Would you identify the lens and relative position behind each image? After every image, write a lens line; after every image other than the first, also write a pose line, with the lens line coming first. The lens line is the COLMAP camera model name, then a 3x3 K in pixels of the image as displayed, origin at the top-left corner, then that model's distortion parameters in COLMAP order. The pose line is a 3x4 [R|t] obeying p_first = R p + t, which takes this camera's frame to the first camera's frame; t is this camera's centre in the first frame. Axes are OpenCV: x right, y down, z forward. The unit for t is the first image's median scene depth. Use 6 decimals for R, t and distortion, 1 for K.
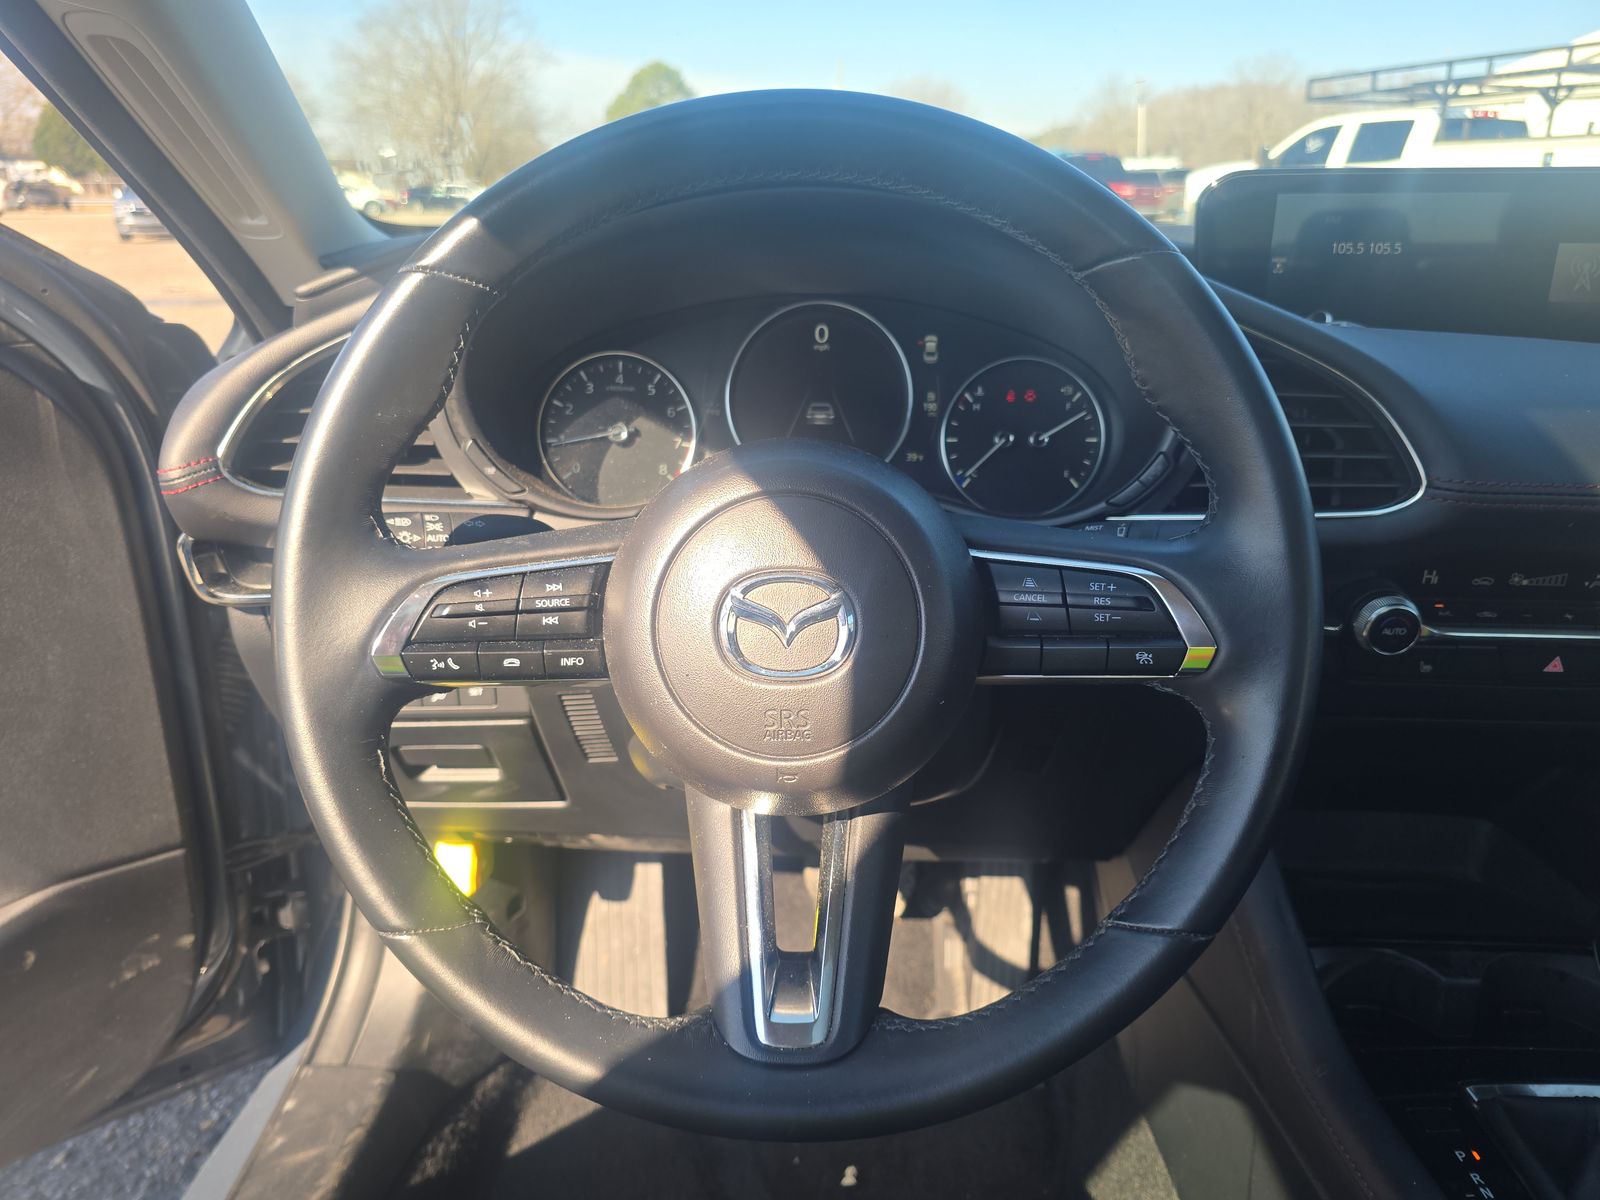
lens RADIAL K [[1081.8, 0, 799.1], [0, 1081.8, 597.5], [0, 0, 1]] dist [0.028846, -0.027208]
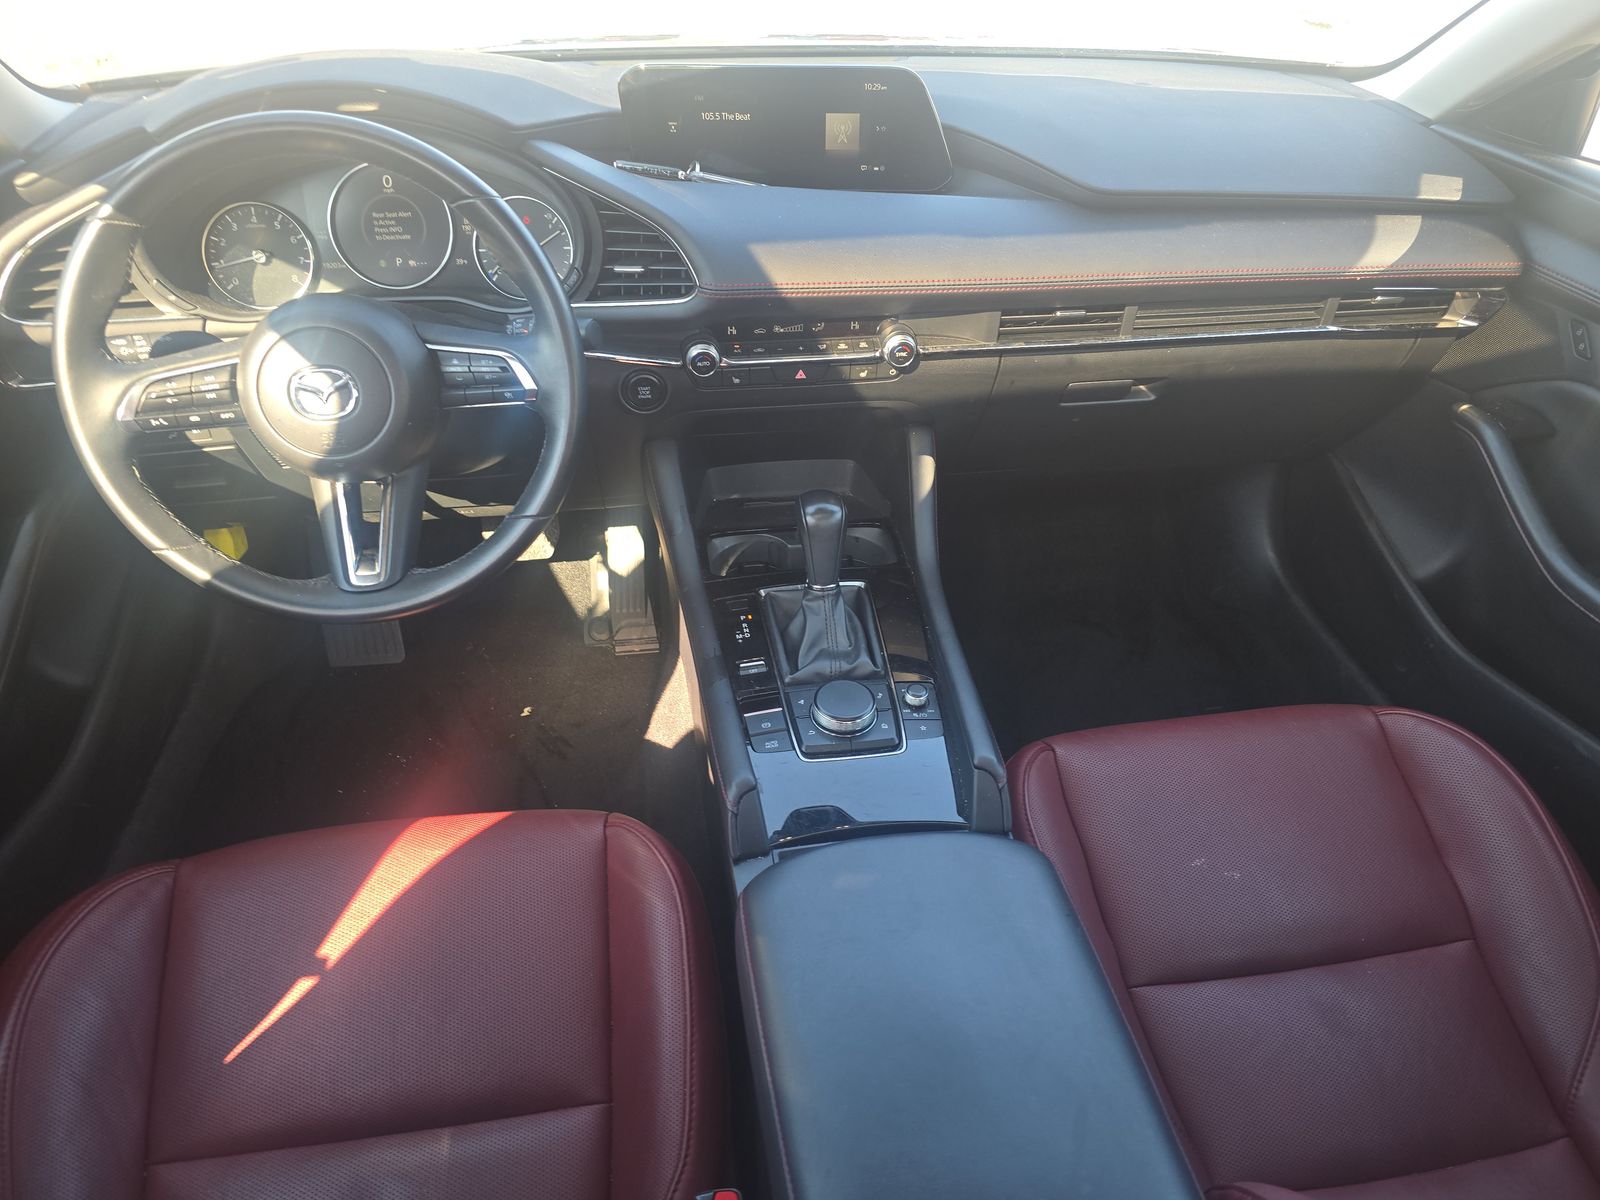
lens RADIAL K [[1081.8, 0, 814.5], [0, 1081.8, 611.9], [0, 0, 1]] dist [0.028846, -0.027208]
pose [[0.983394, -0.102452, 0.149800, 0.435719], [0.054905, 0.954689, 0.292496, -0.103693], [-0.172979, -0.279414, 0.944461, -1.001564]]
